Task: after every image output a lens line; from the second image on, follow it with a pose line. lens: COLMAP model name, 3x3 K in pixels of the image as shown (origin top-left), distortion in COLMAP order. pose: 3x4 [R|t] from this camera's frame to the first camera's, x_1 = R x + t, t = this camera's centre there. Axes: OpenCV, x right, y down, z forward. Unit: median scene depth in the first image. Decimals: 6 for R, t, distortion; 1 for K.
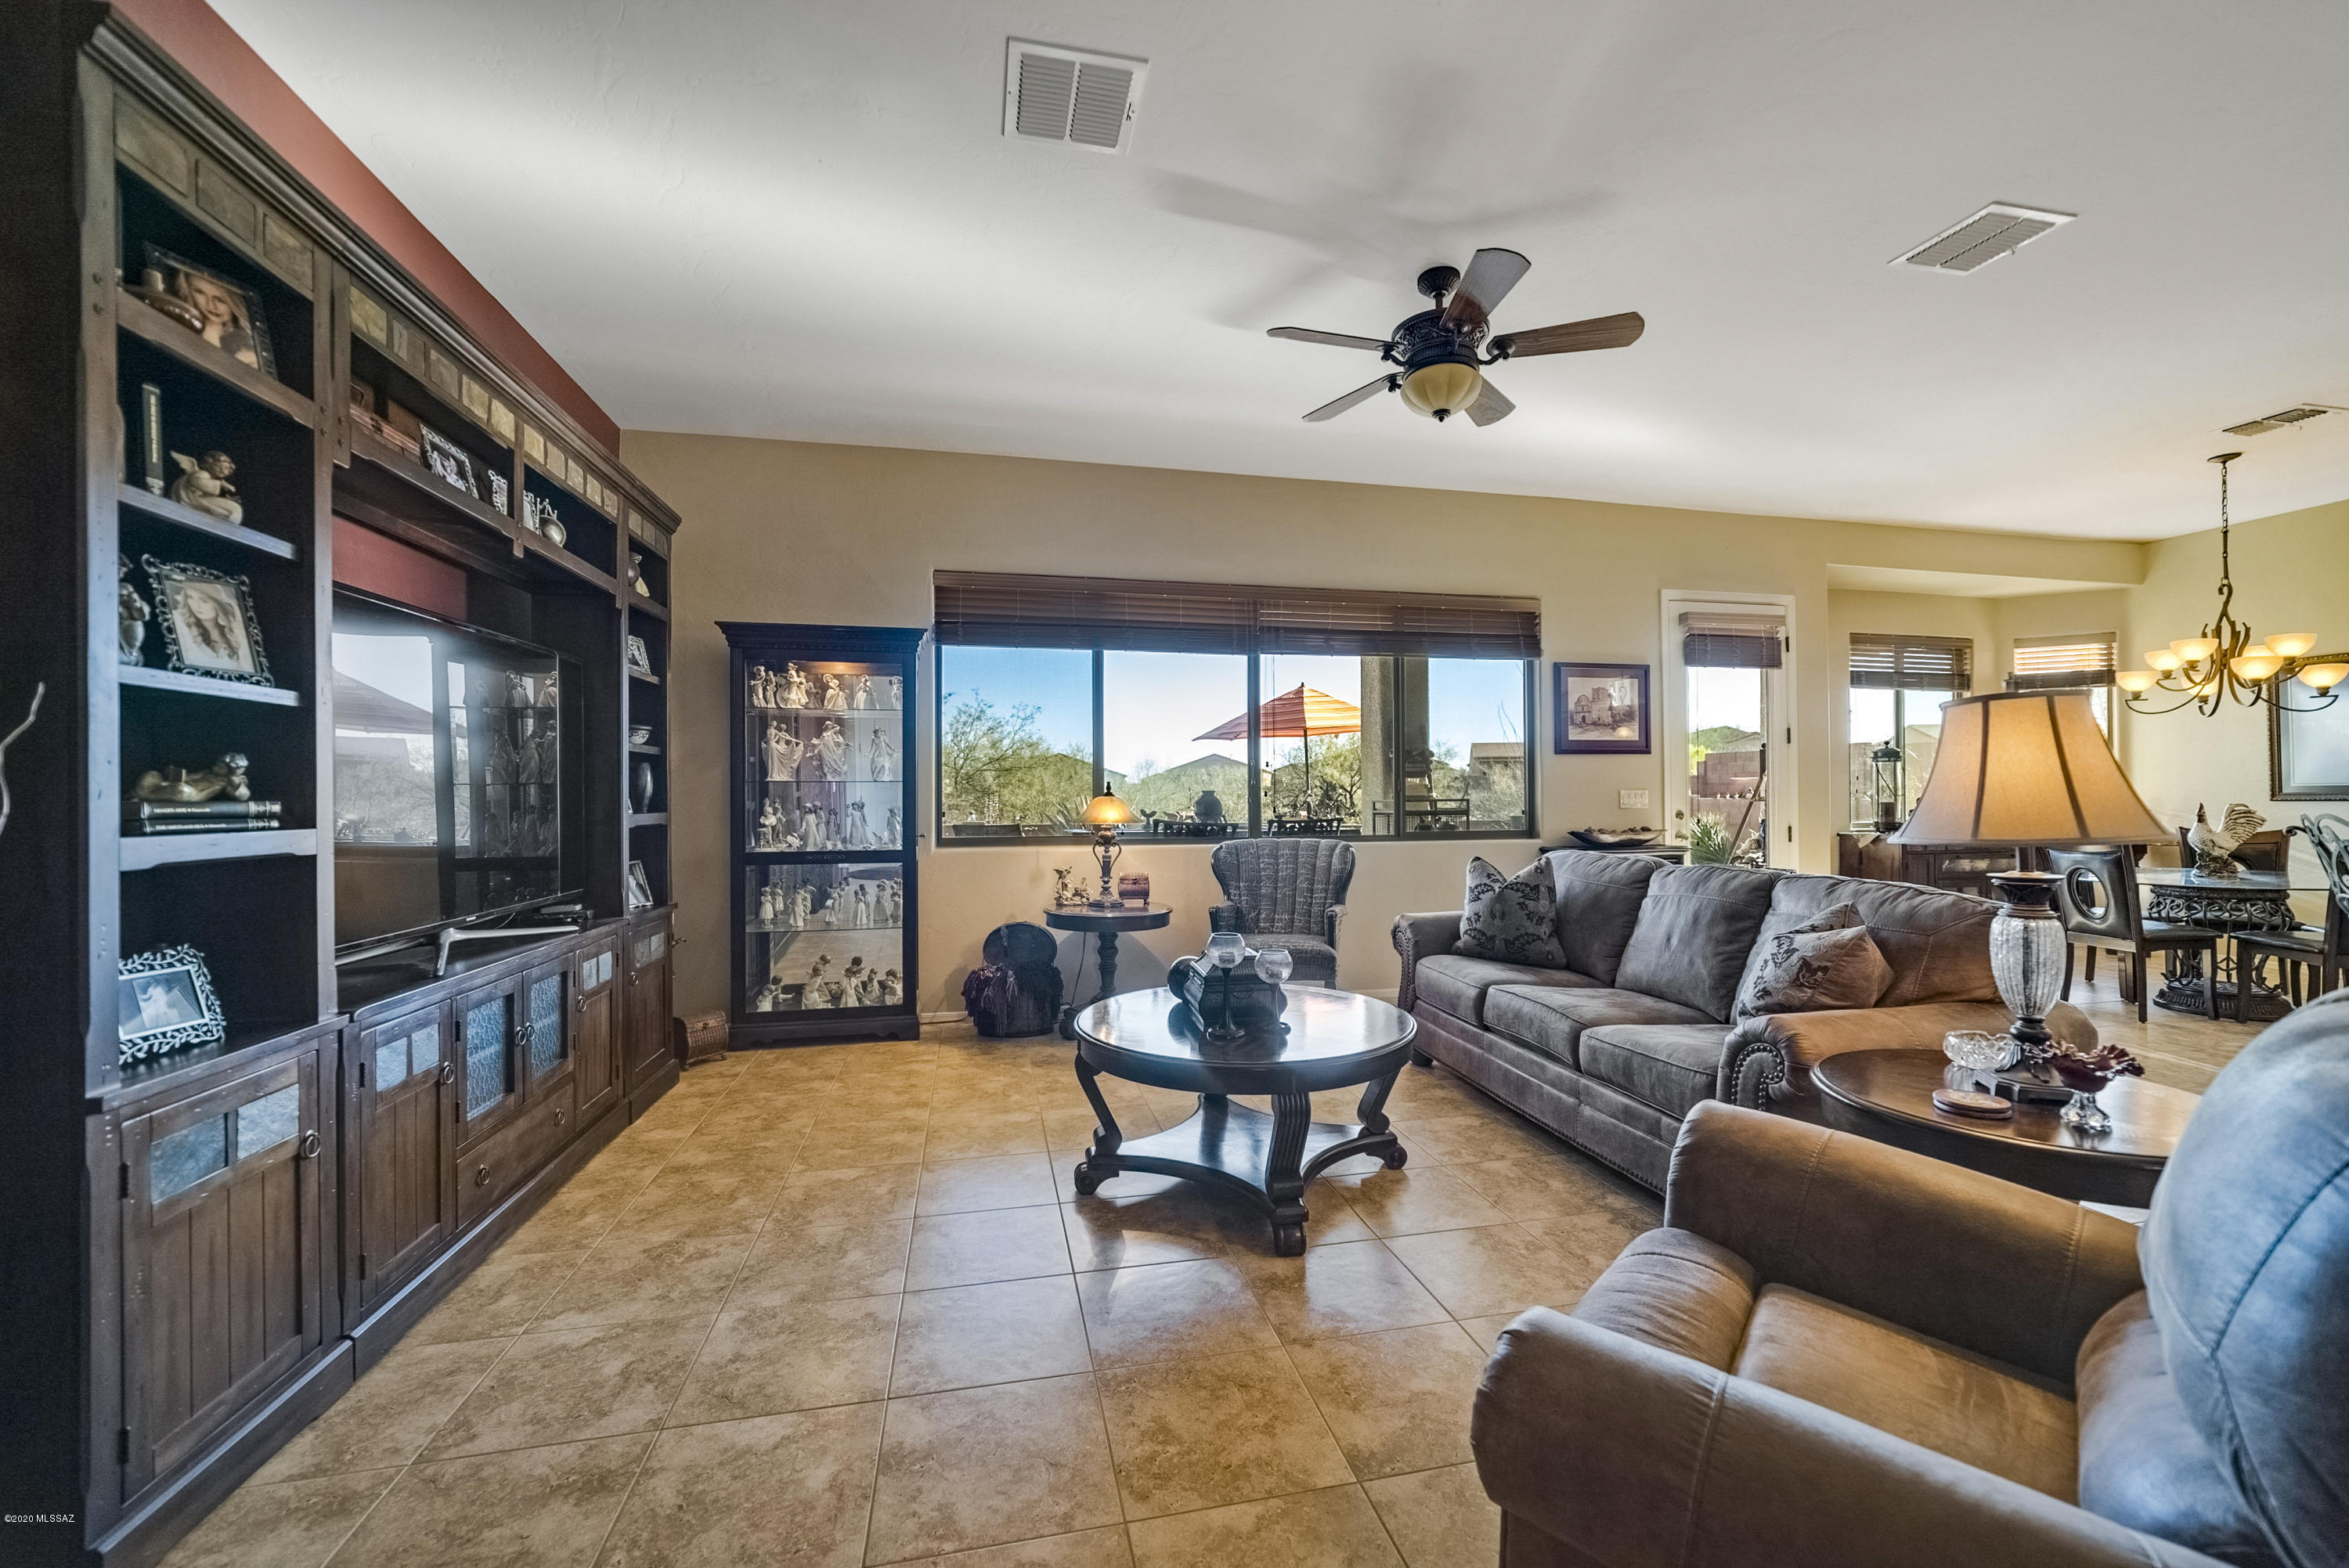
lens RADIAL K [[940.2, 0, 1200.7], [0, 940.2, 786.2], [0, 0, 1]] dist [-0.001988, -0.000137]
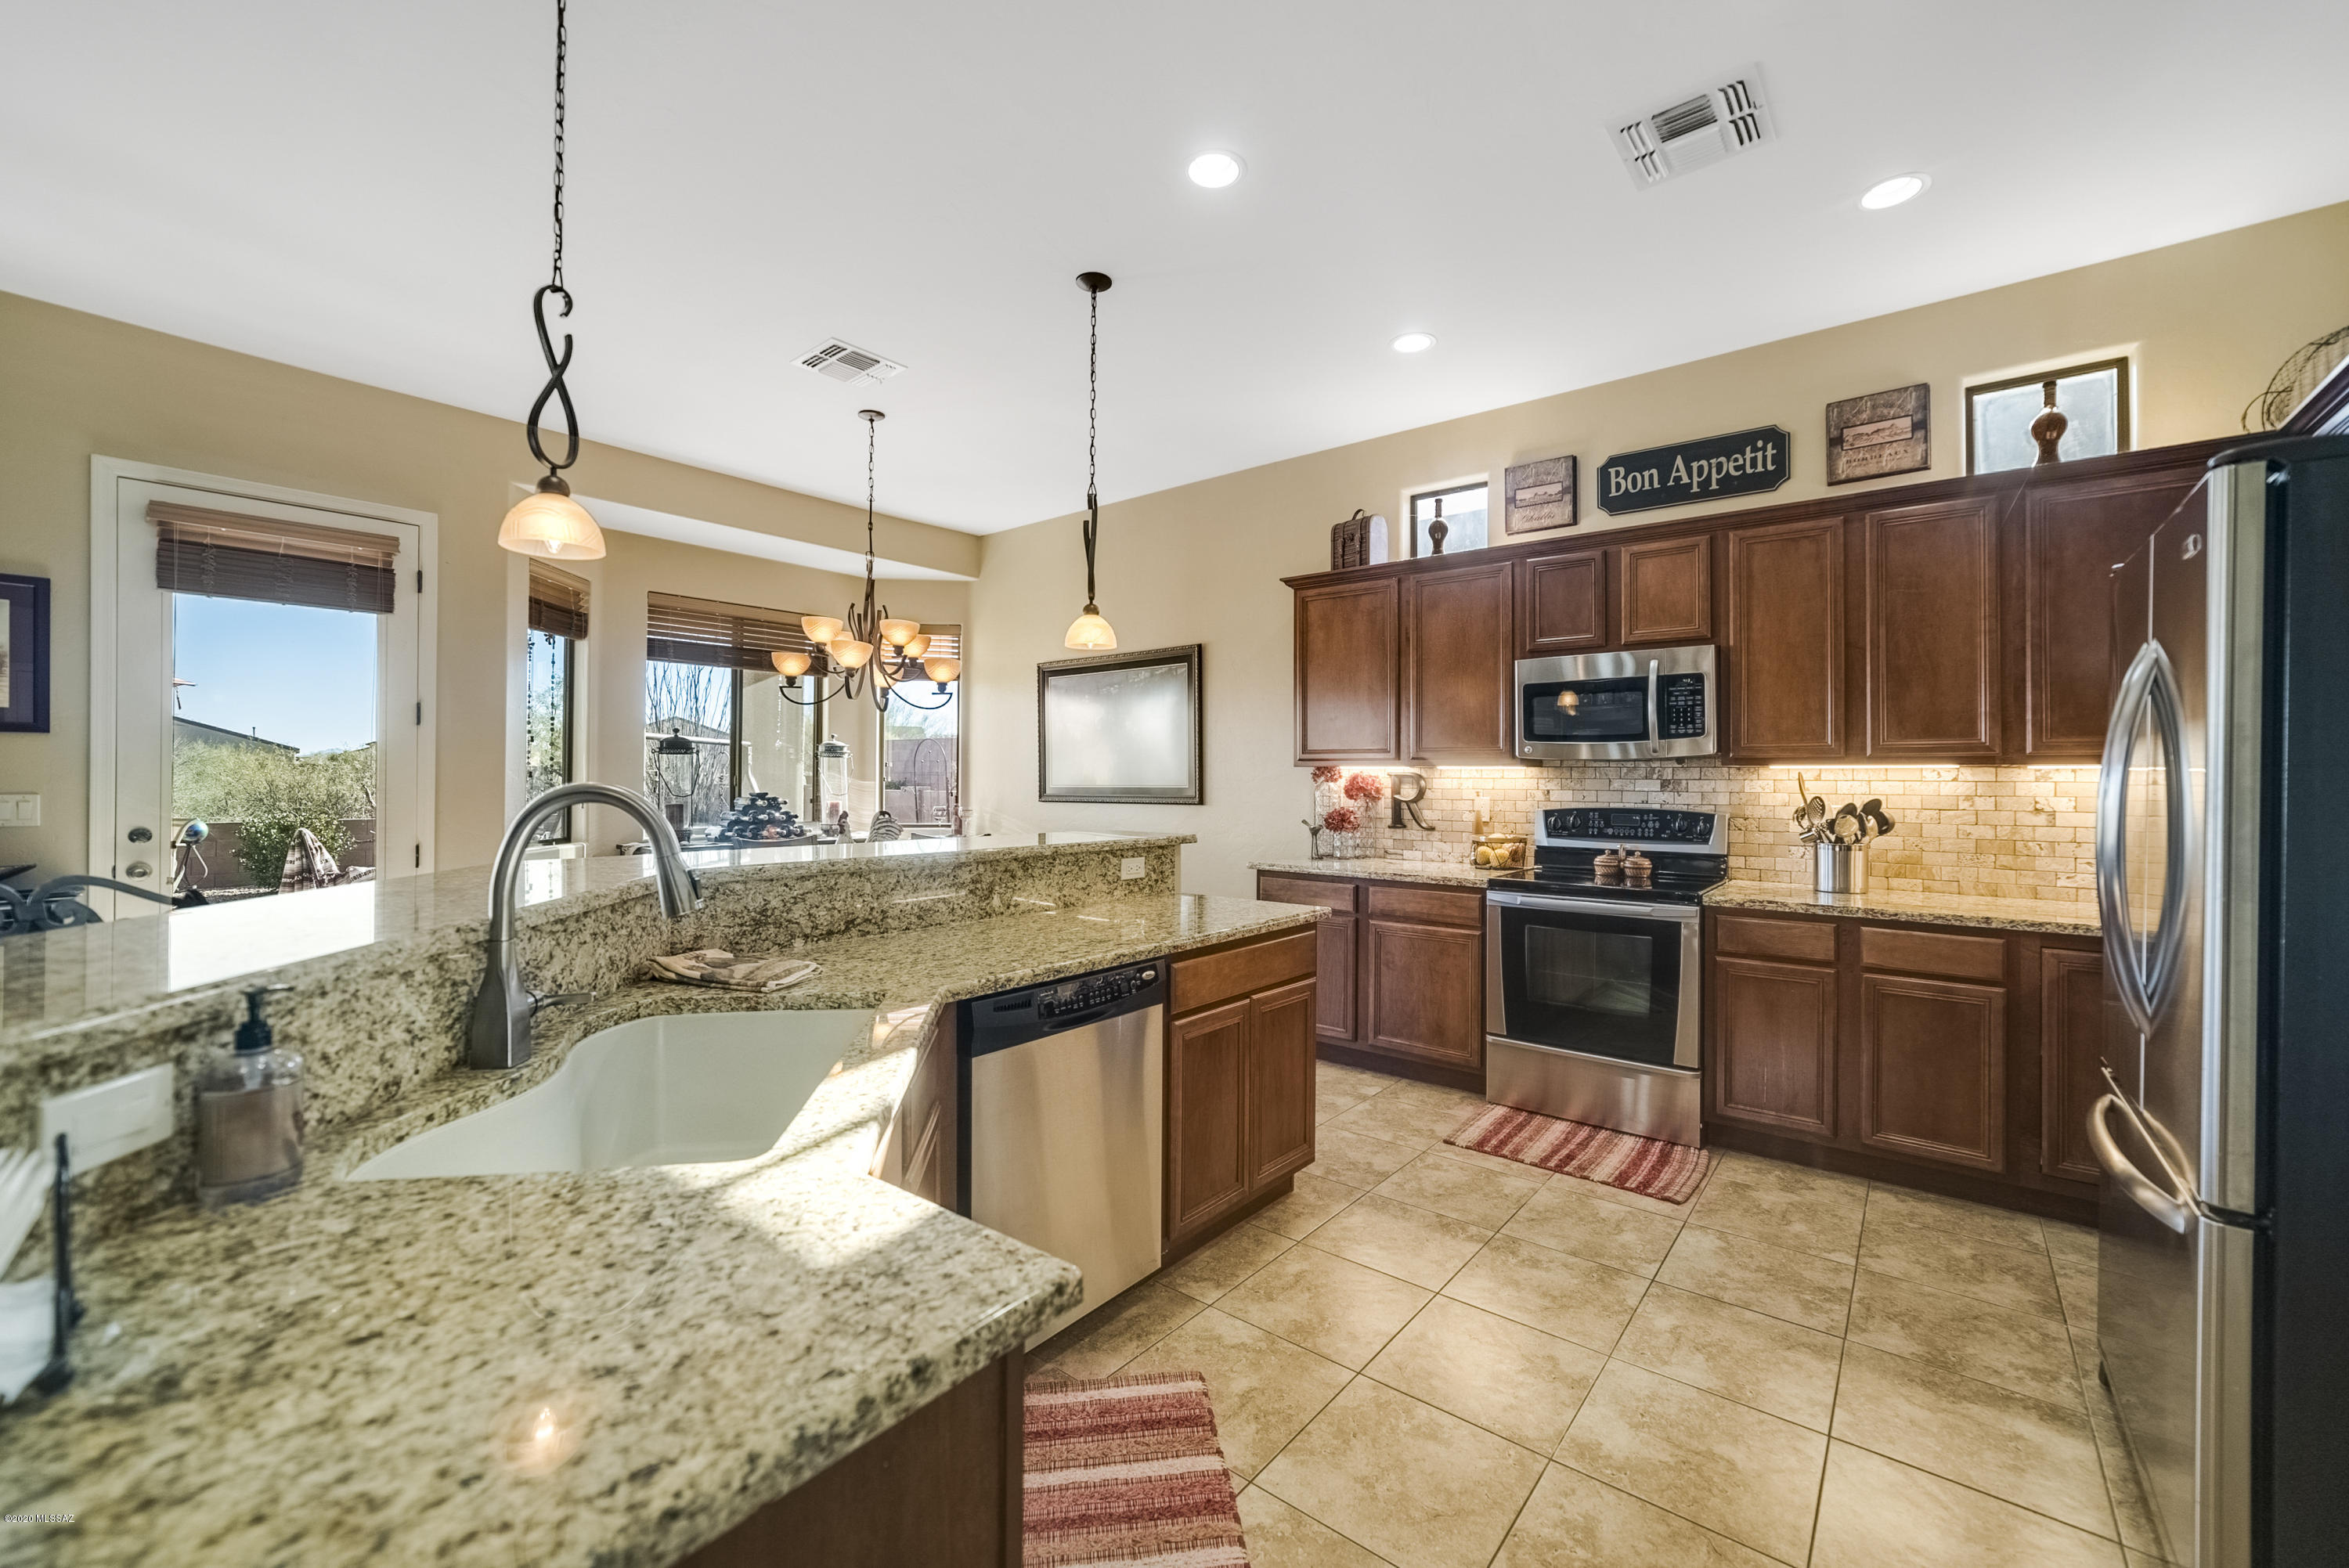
lens RADIAL K [[927.7, 0, 1187.4], [0, 927.7, 775.1], [0, 0, 1]] dist [-0.008471, 0.000264]
pose [[0.787063, 0.008545, 0.616814, 0.802630], [-0.011695, 0.999931, 0.001072, -0.019521], [-0.616762, -0.008058, 0.787108, 0.140122]]
